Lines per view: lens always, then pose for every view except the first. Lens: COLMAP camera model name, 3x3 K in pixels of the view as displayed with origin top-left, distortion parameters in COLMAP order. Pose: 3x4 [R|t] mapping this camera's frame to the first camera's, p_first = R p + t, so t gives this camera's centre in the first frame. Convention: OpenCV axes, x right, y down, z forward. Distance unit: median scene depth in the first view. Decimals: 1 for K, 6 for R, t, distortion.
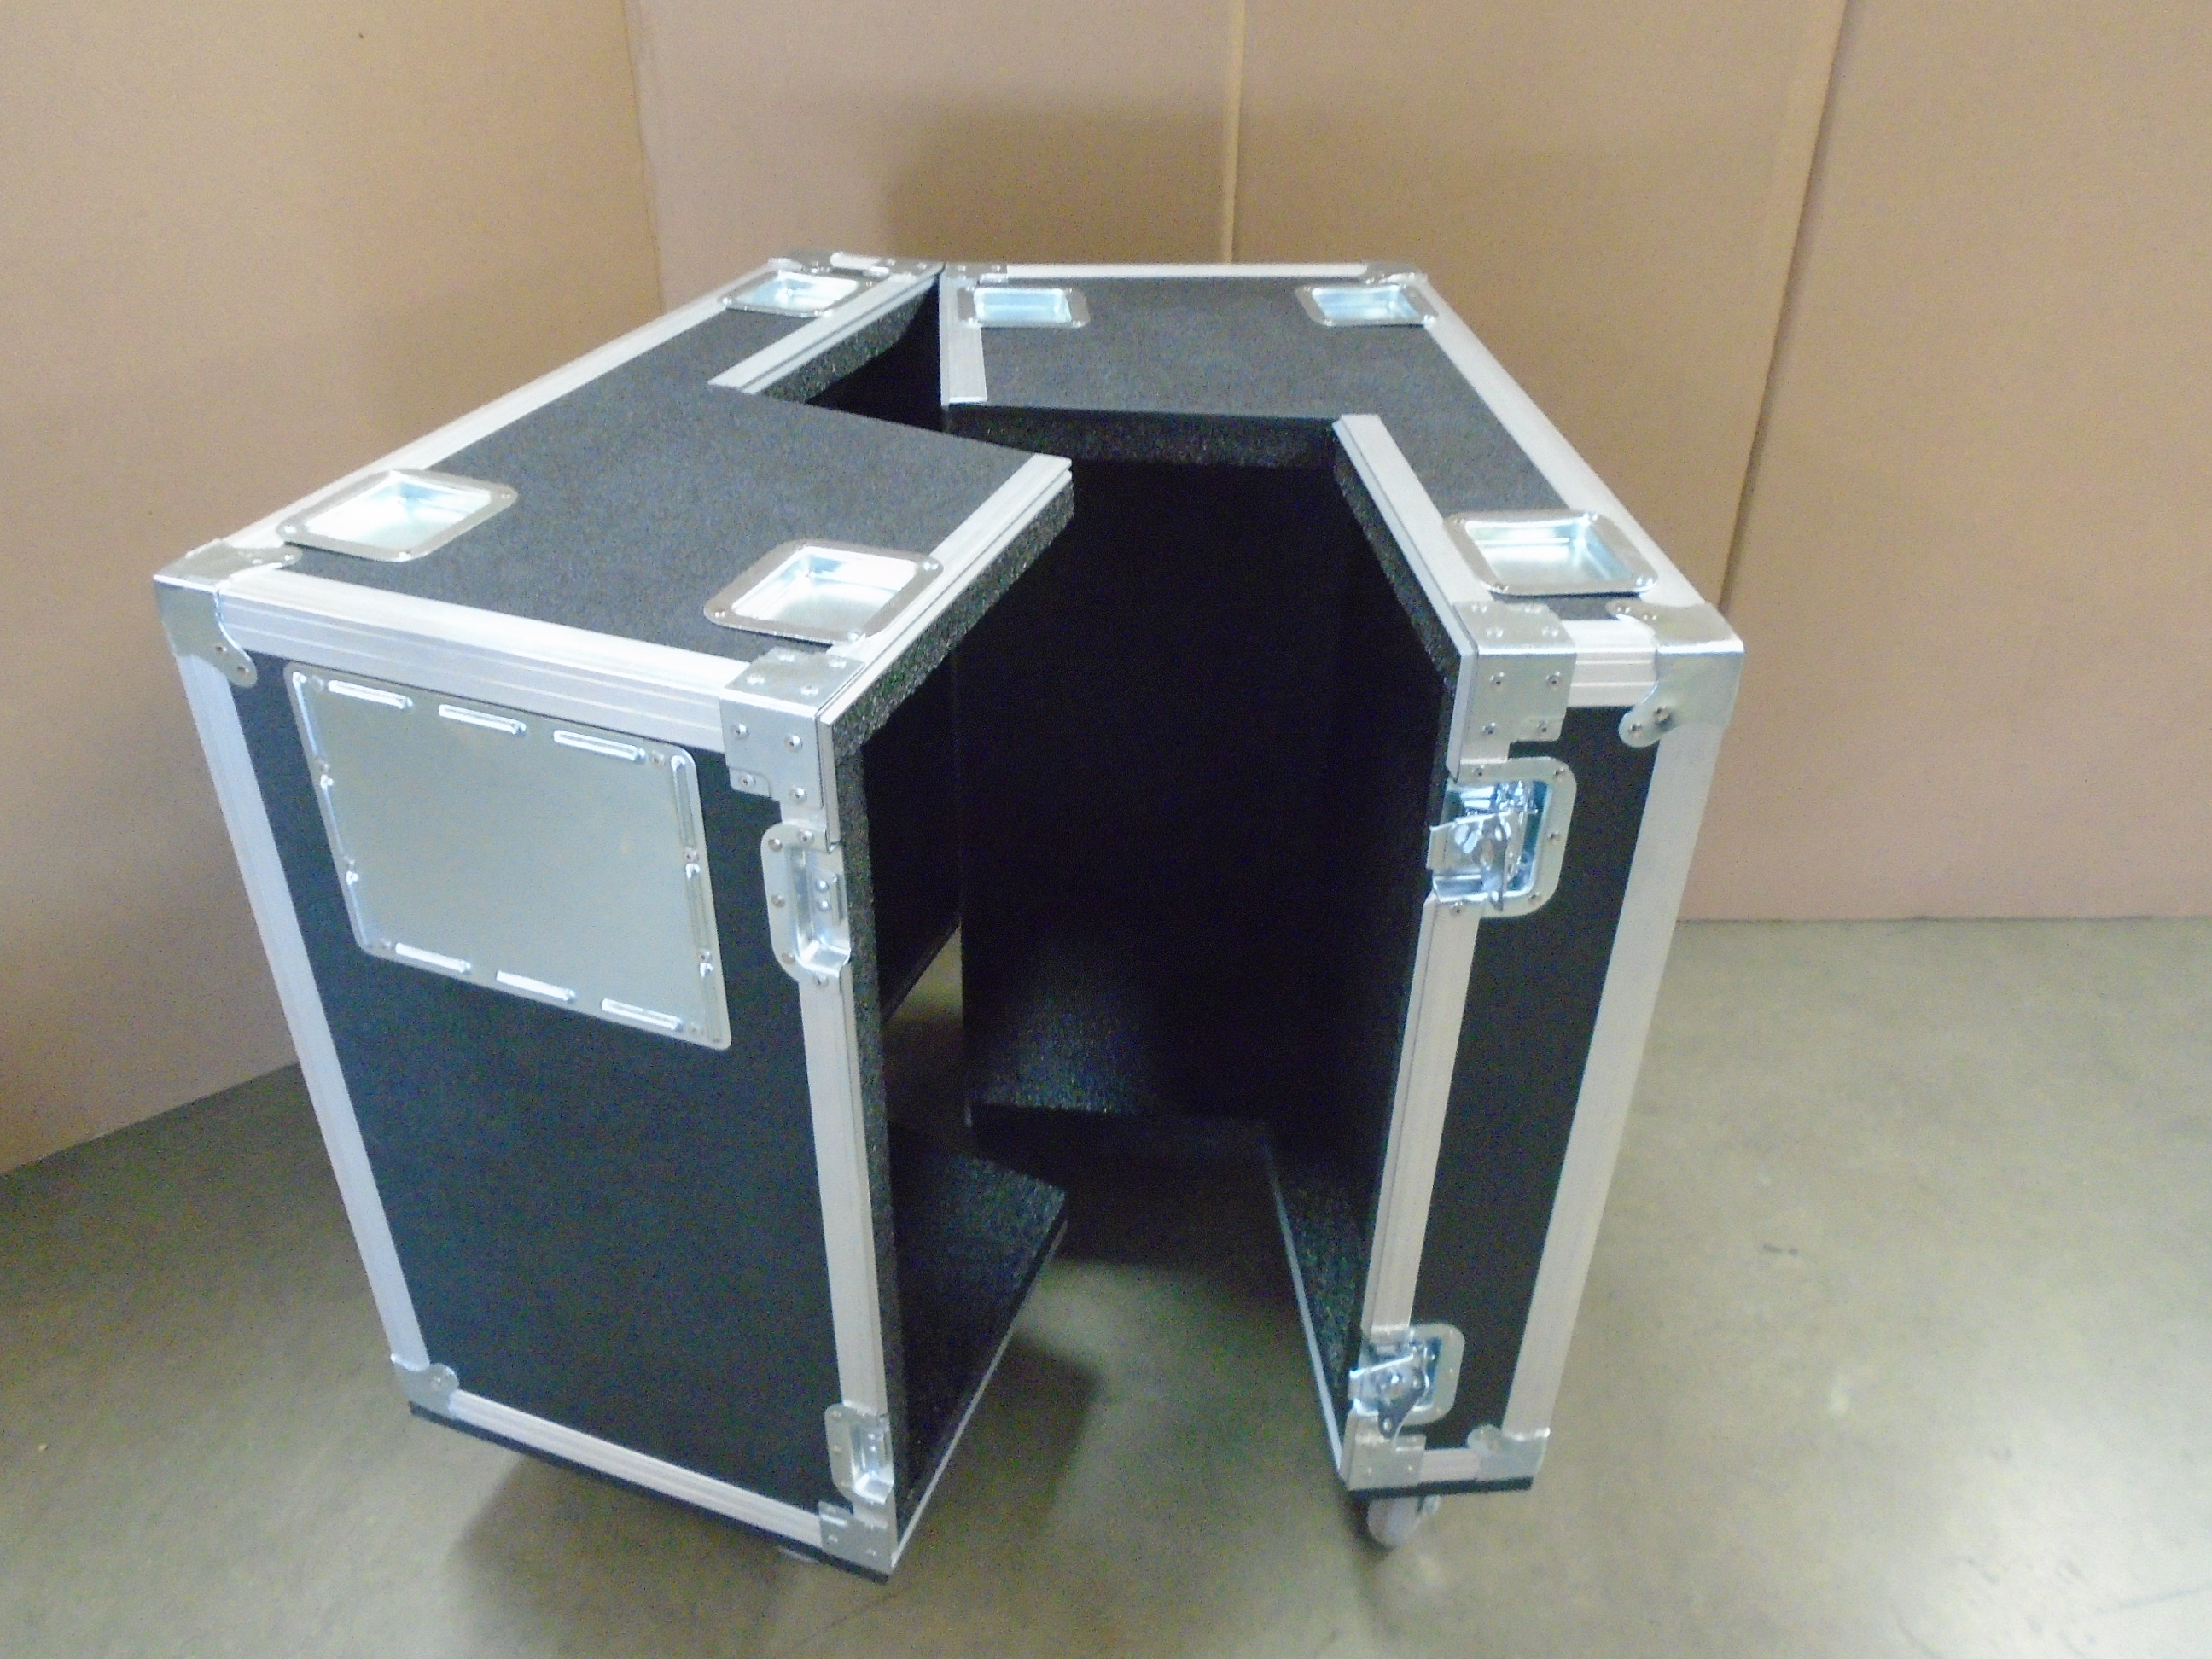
lens RADIAL K [[1730.1, 0, 1088.5], [0, 1730.1, 833.6], [0, 0, 1]] dist [-0.006146, -0.010210]
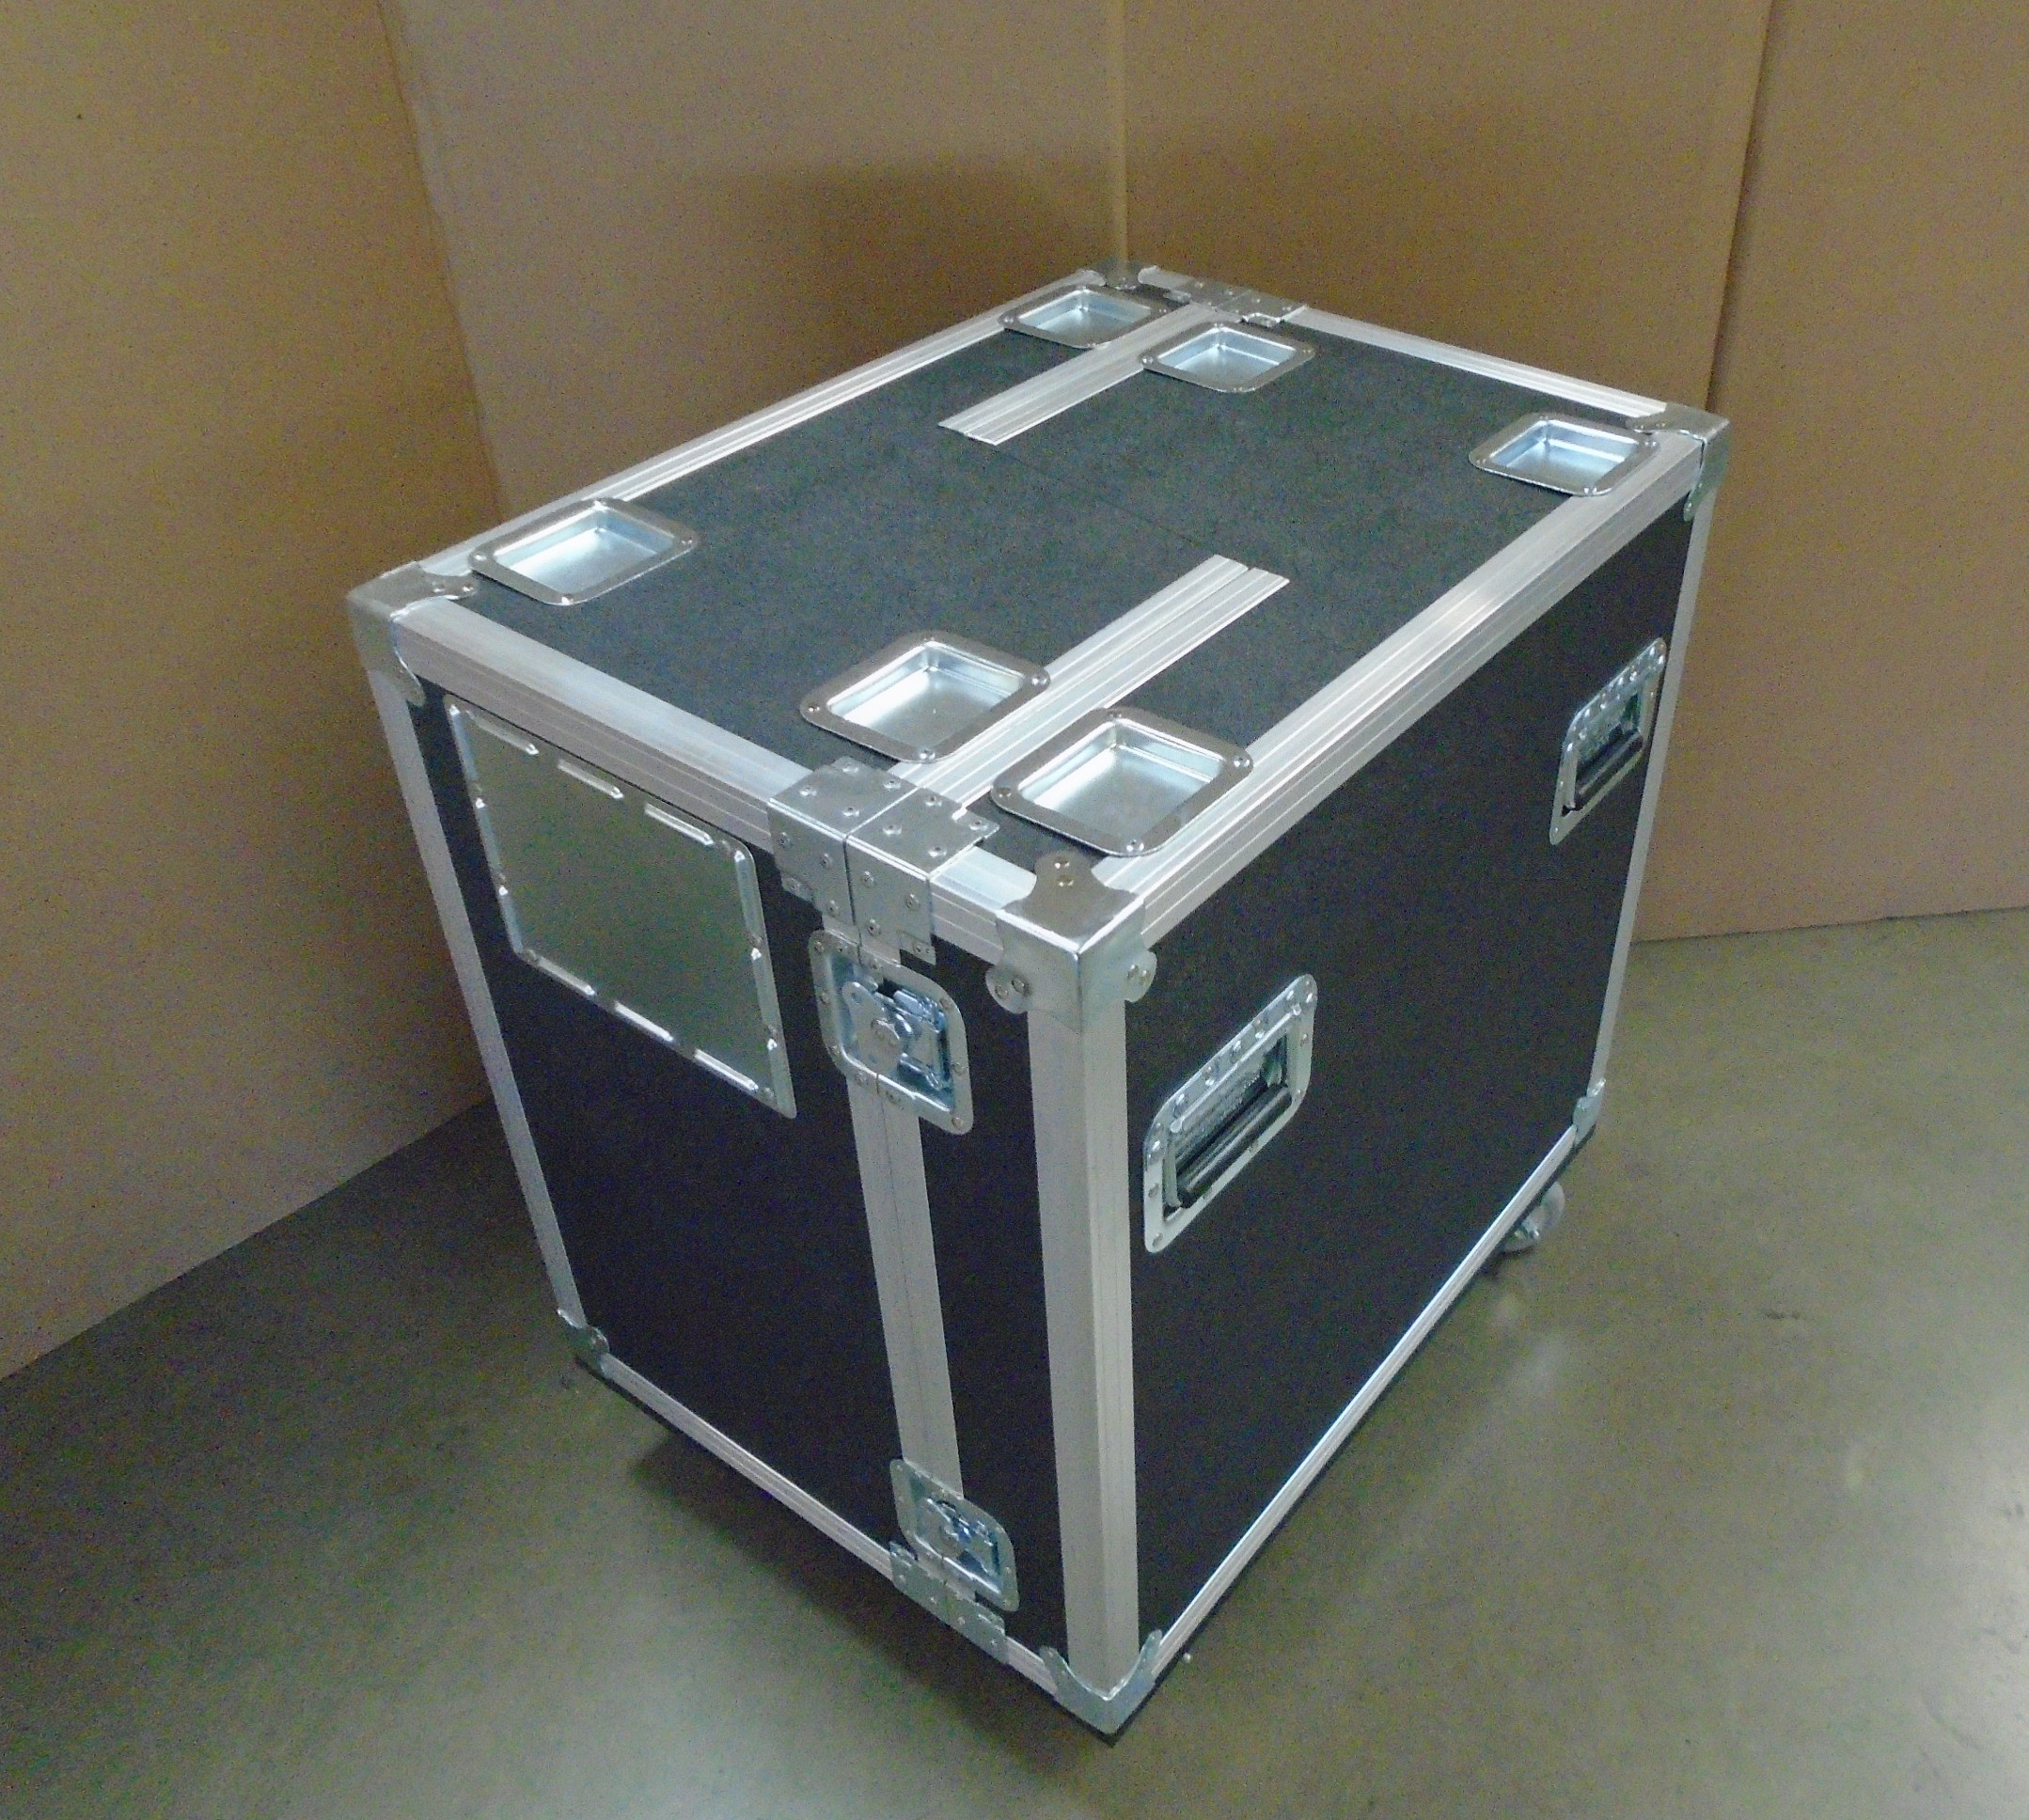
lens RADIAL K [[1886.3, 0, 1191.1], [0, 1886.3, 908.5], [0, 0, 1]] dist [-0.007859, 0.000000]
pose [[0.962094, 0.160606, -0.220410, 0.244841], [-0.142700, 0.985197, 0.094992, -0.139051], [0.232404, -0.059938, 0.970771, -0.025397]]
